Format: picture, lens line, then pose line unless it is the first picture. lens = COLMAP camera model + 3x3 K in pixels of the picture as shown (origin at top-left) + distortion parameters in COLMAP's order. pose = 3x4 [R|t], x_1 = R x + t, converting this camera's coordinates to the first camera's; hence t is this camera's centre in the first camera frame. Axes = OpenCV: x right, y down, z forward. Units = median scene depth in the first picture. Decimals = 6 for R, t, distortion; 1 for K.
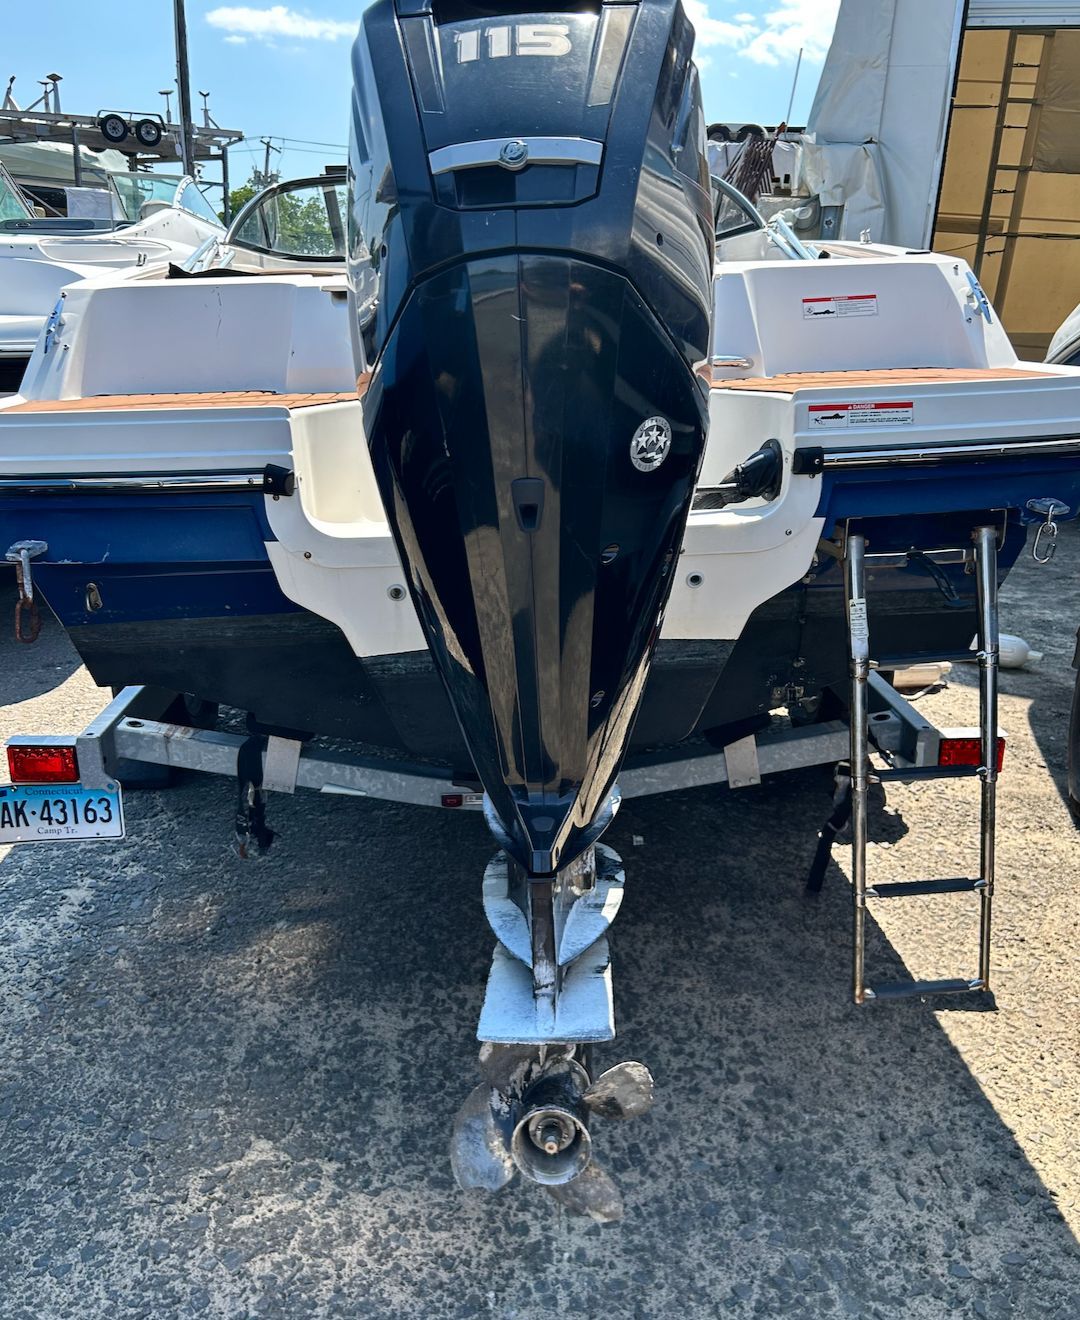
lens RADIAL K [[1149.5, 0, 540.0], [0, 1149.5, 660.0], [0, 0, 1]] dist [0.060740, -0.114737]
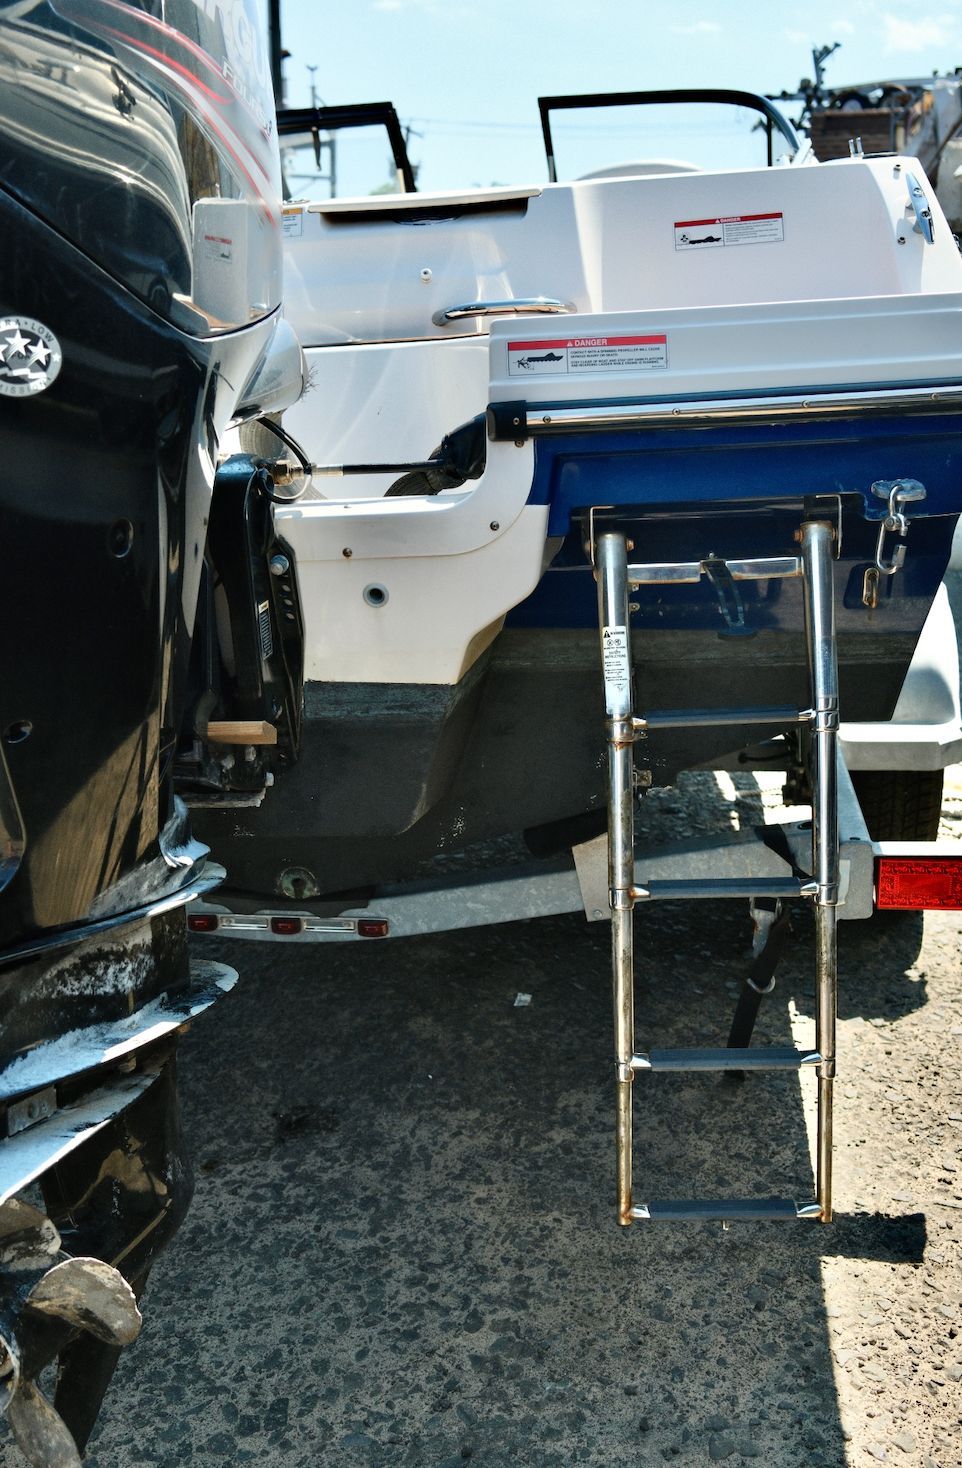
lens RADIAL K [[1539.5, 0, 481.0], [0, 1539.5, 734.0], [0, 0, 1]] dist [-0.016352, 0.013134]
pose [[0.983553, 0.019214, -0.179597, 0.344293], [-0.026066, 0.999016, -0.035870, 0.043268], [0.178731, 0.039961, 0.983086, 0.086494]]
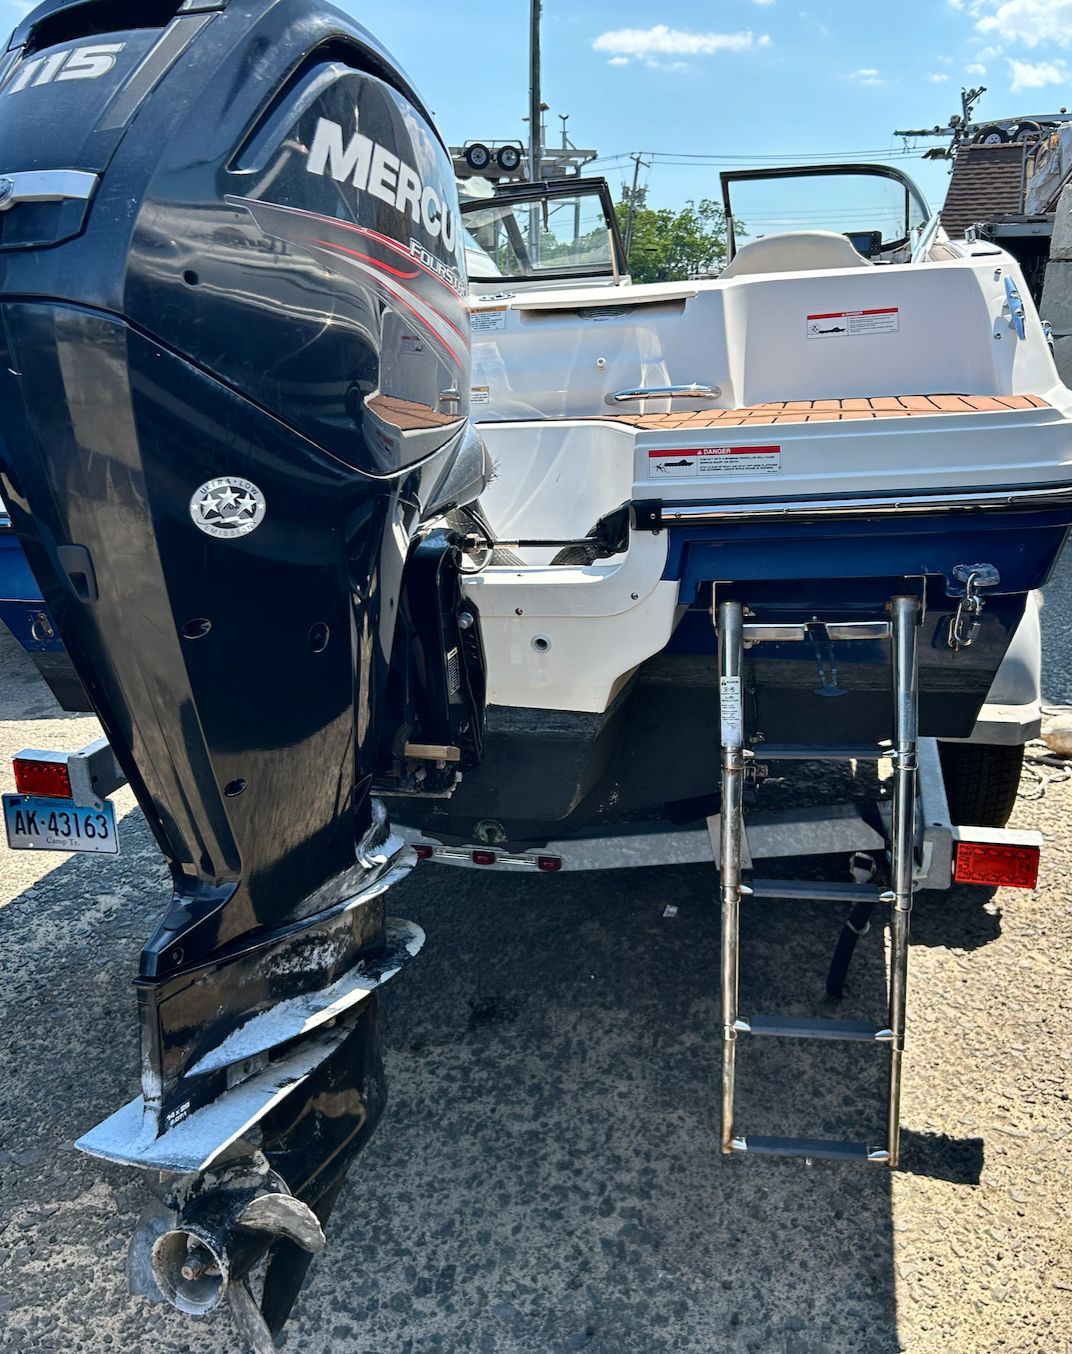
lens RADIAL K [[1152.2, 0, 542.5], [0, 1152.2, 661.6], [0, 0, 1]] dist [0.051888, -0.067231]
pose [[0.954700, 0.057049, -0.292049, 0.369694], [-0.059046, 0.998253, 0.001981, -0.054181], [0.291652, 0.015353, 0.956401, 0.144112]]
